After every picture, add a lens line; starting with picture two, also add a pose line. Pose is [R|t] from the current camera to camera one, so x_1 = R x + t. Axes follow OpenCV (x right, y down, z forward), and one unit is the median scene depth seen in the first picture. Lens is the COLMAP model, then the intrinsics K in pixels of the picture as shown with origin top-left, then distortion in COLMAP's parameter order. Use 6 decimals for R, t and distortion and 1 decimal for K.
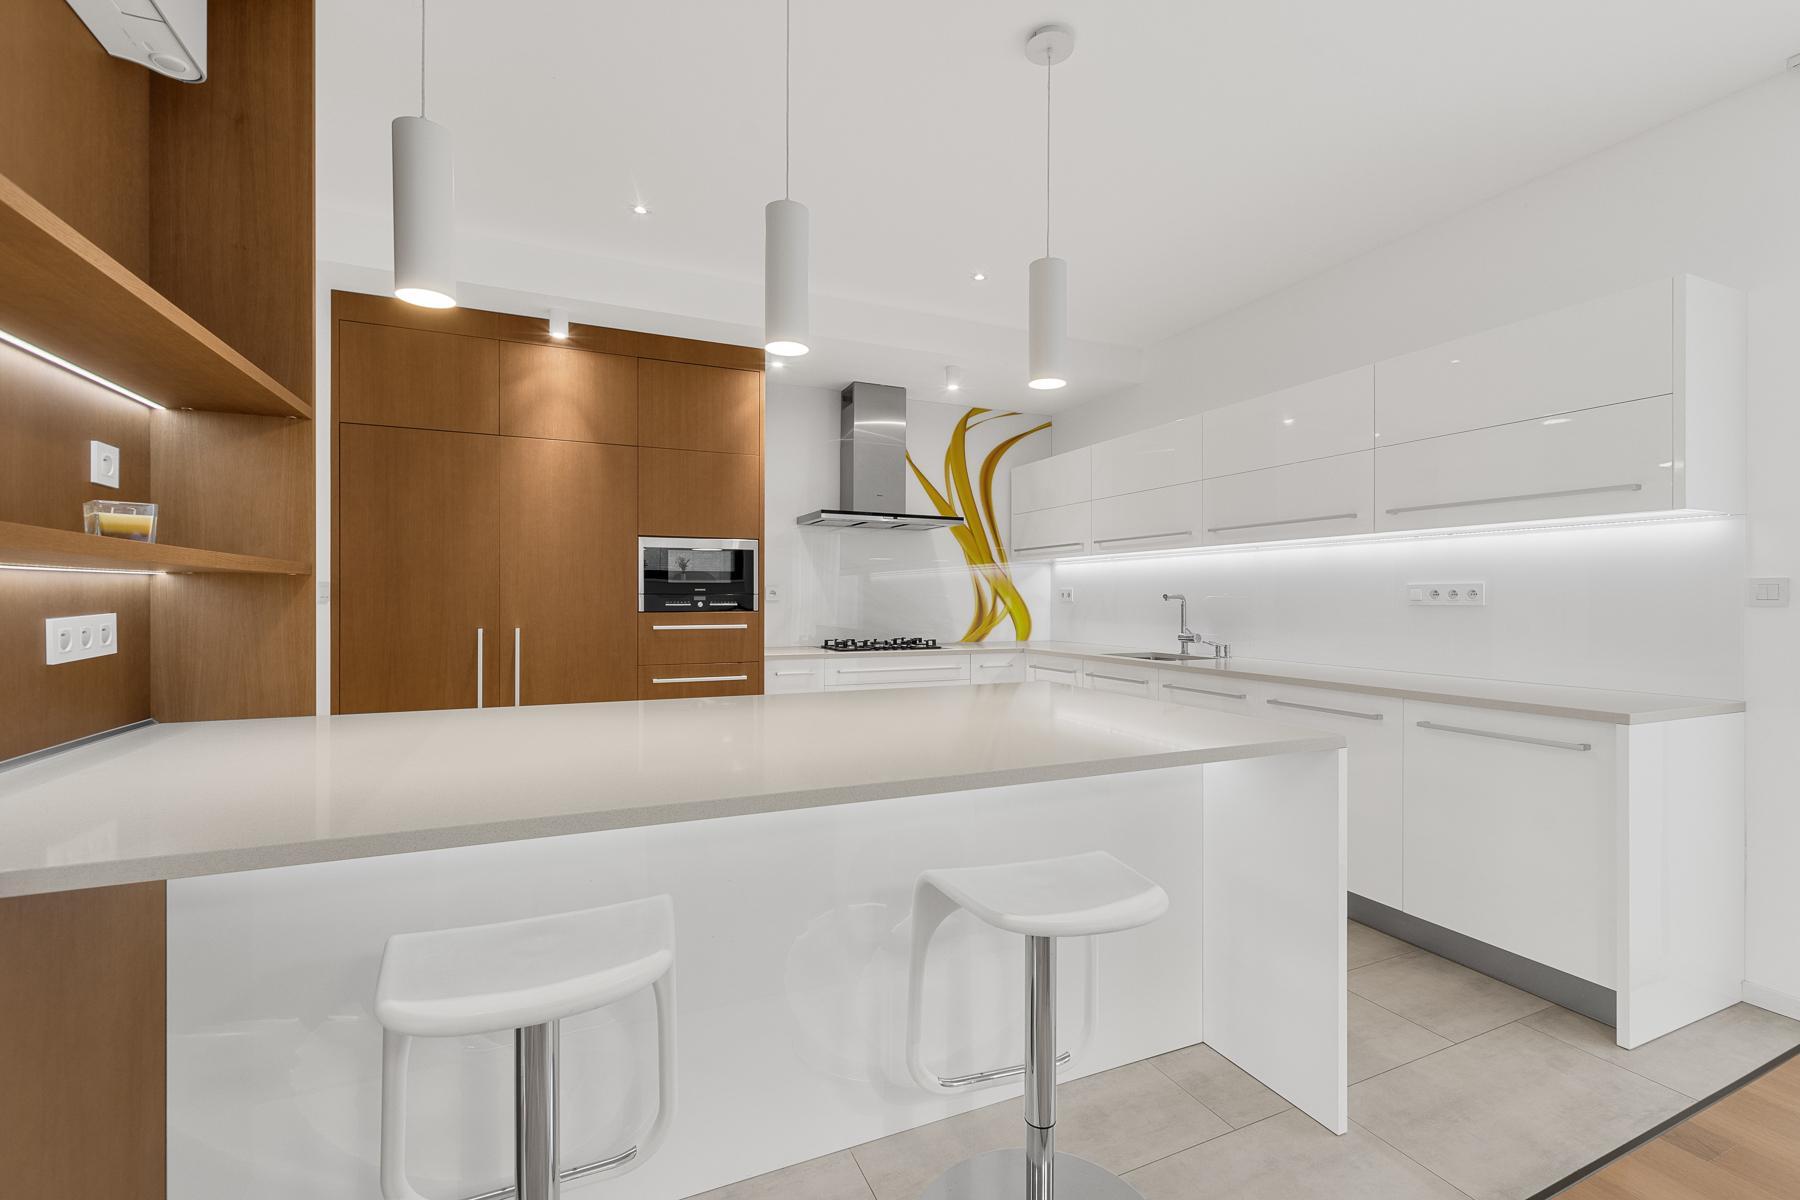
lens RADIAL K [[781.5, 0, 922.1], [0, 781.5, 596.8], [0, 0, 1]] dist [0.012285, -0.000116]
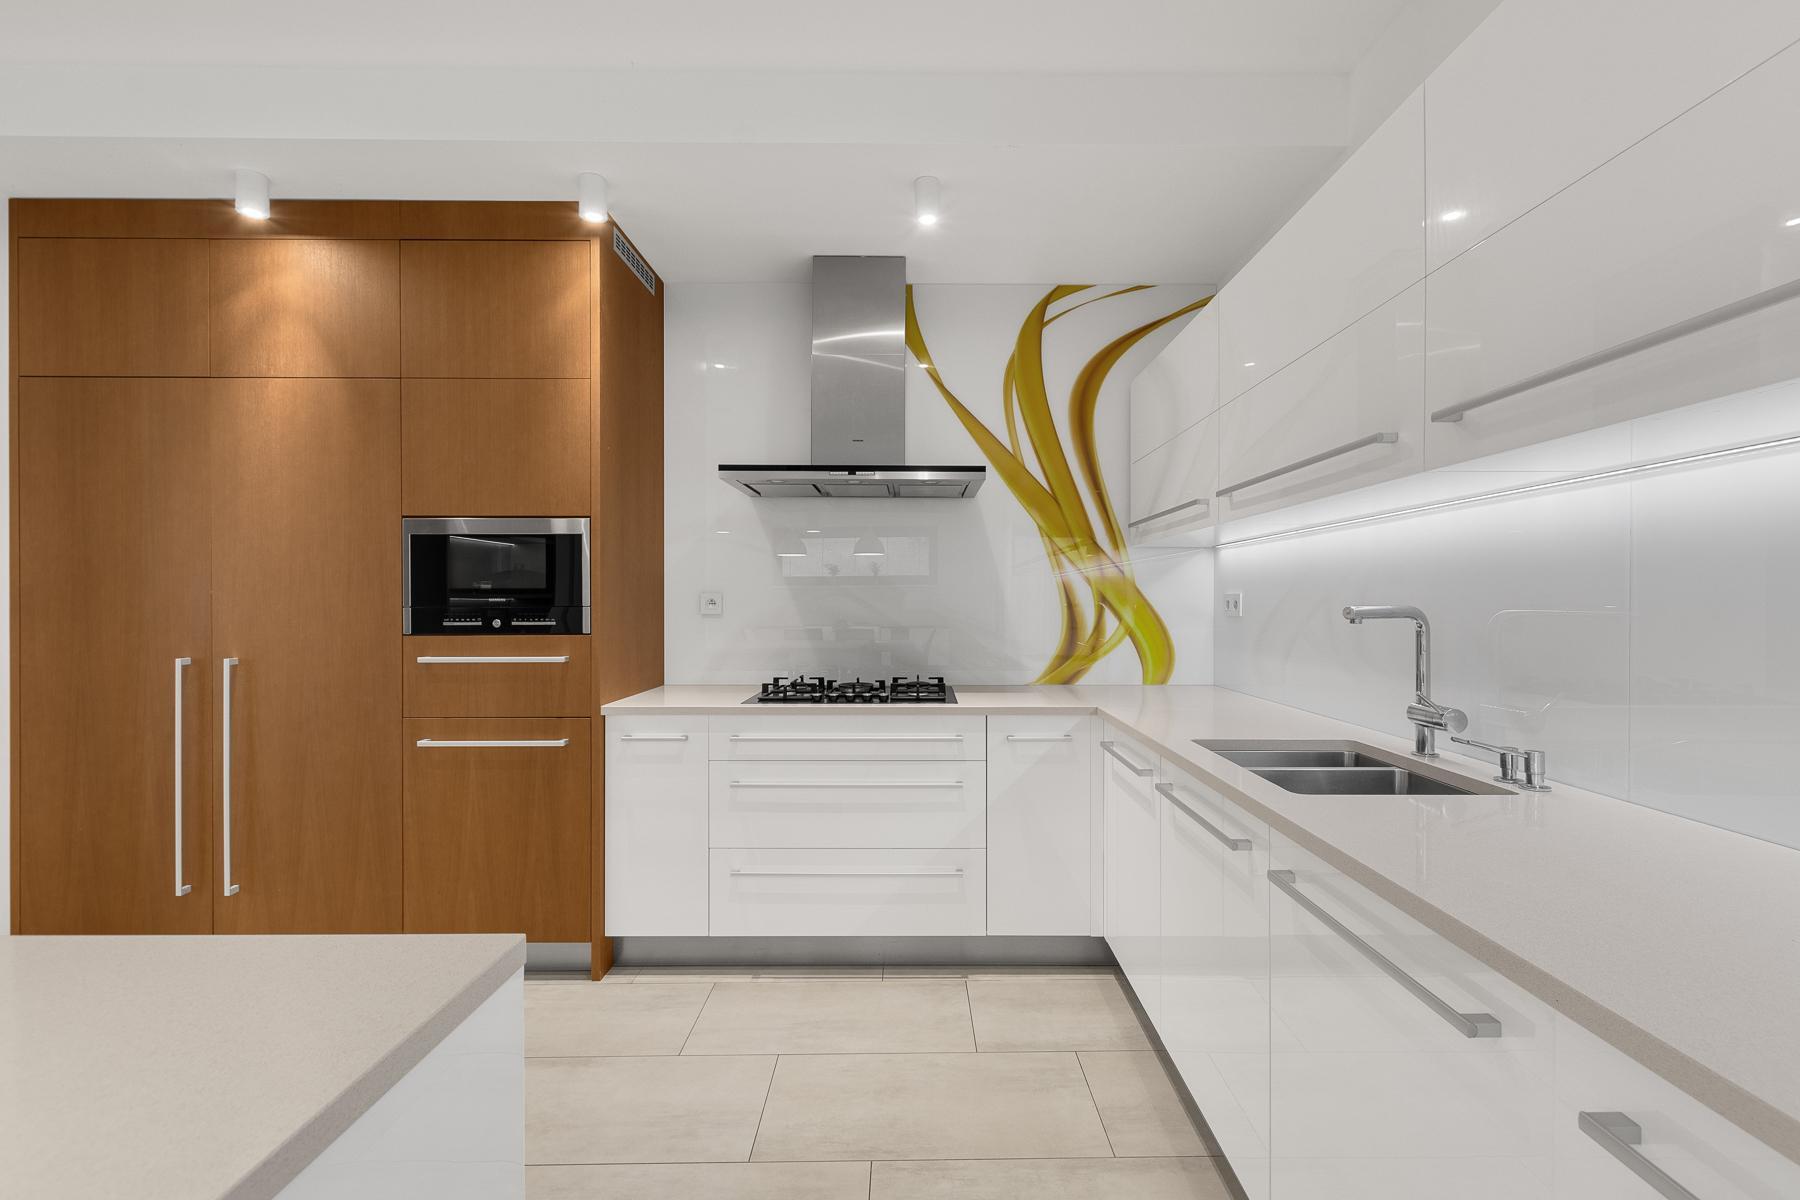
lens RADIAL K [[781.5, 0, 918.0], [0, 781.5, 602.4], [0, 0, 1]] dist [0.012285, -0.000116]
pose [[0.911350, -0.002099, -0.411627, 0.240180], [0.002805, 0.999995, 0.001111, -0.005631], [0.411623, -0.002167, 0.911352, 0.478558]]
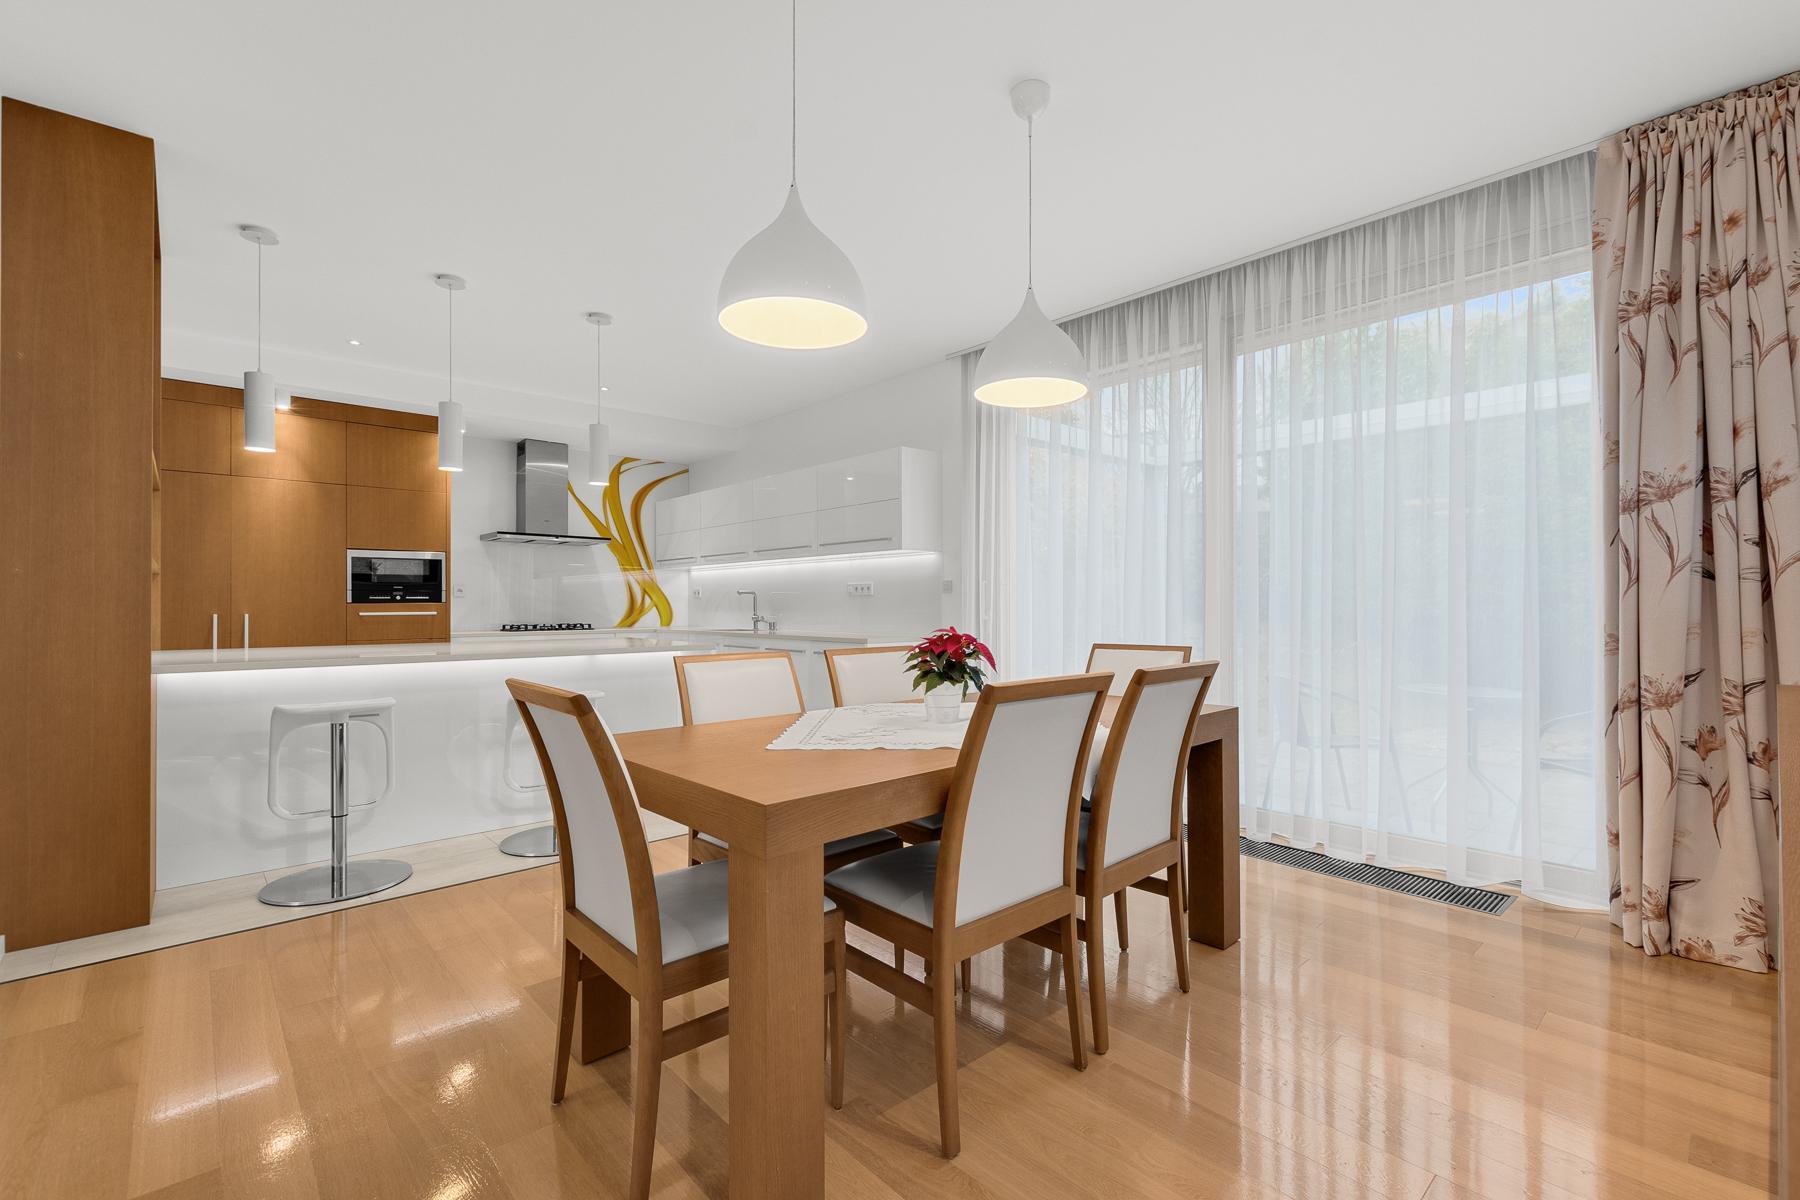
lens RADIAL K [[781.5, 0, 913.5], [0, 781.5, 600.0], [0, 0, 1]] dist [0.012285, -0.000116]
pose [[0.951492, -0.002806, 0.307661, 0.139639], [0.004050, 0.999986, -0.003406, 0.019295], [-0.307647, 0.004487, 0.951490, -0.538690]]
